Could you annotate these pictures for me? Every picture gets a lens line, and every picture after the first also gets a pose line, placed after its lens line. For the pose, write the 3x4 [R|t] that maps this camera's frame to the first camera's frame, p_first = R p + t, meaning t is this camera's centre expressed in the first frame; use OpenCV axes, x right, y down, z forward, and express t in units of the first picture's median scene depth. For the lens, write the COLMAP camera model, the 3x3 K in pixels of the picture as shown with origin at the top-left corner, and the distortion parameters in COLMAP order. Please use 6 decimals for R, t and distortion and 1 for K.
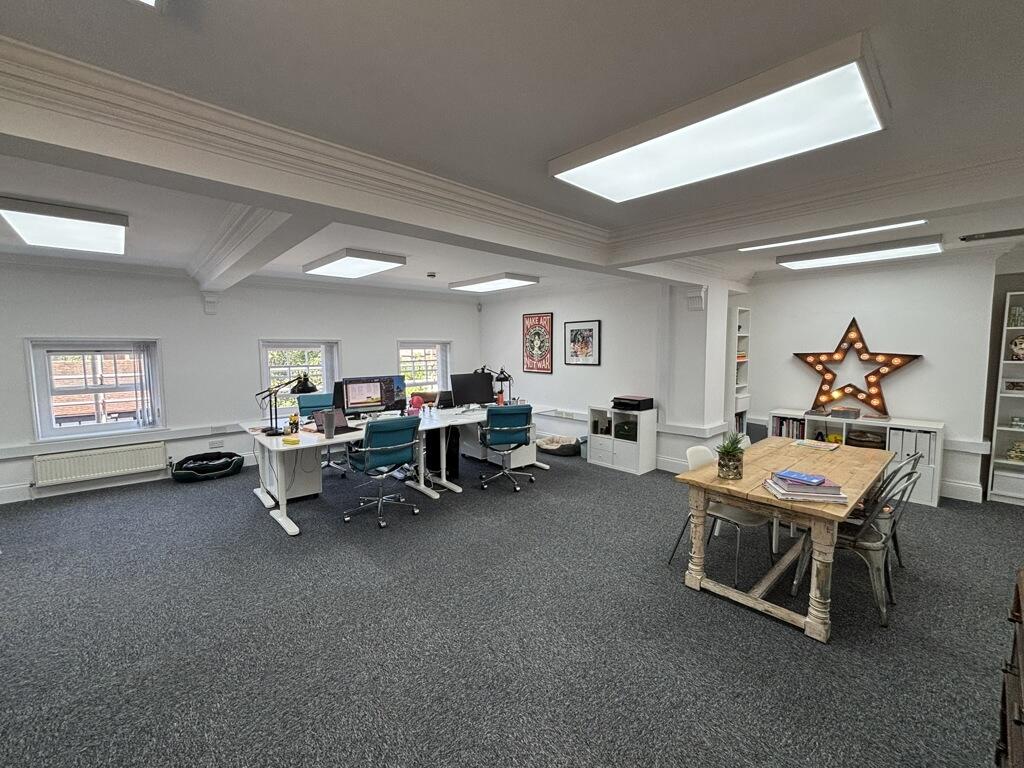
lens RADIAL K [[411.0, 0, 510.9], [0, 411.0, 381.7], [0, 0, 1]] dist [-0.015457, 0.000075]
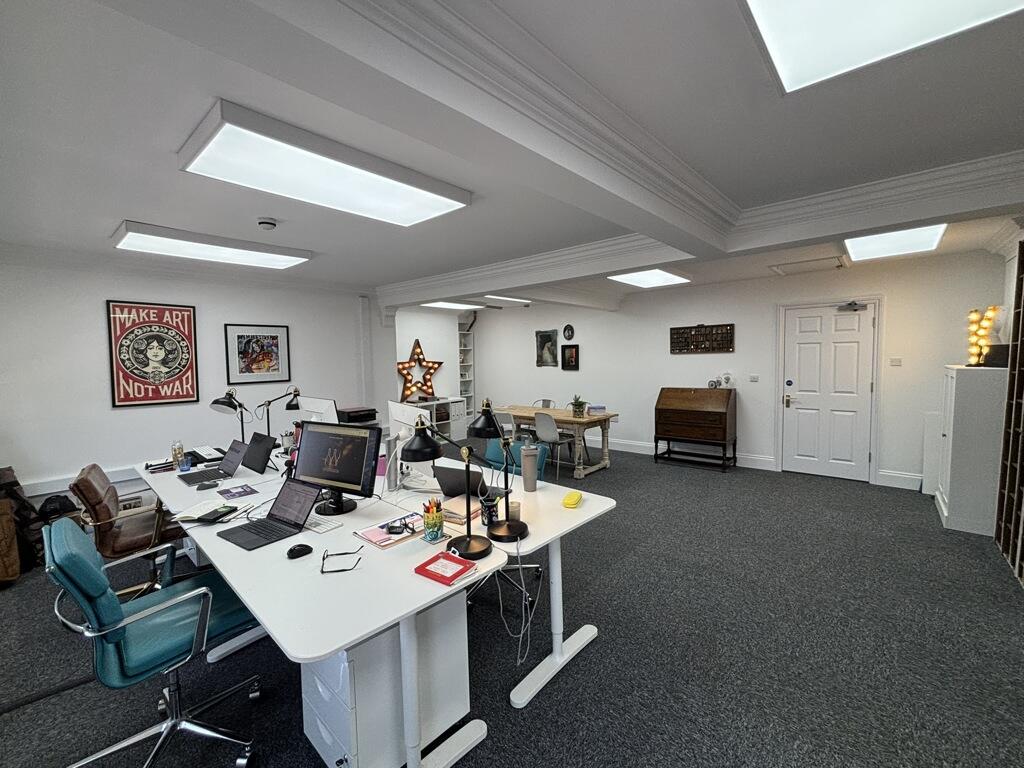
lens RADIAL K [[411.0, 0, 510.9], [0, 411.0, 381.7], [0, 0, 1]] dist [-0.015457, 0.000075]
pose [[-0.110189, -0.048908, 0.992707, -0.710163], [0.106452, 0.992463, 0.060712, -0.045044], [-0.988193, 0.112365, -0.104152, 0.708321]]
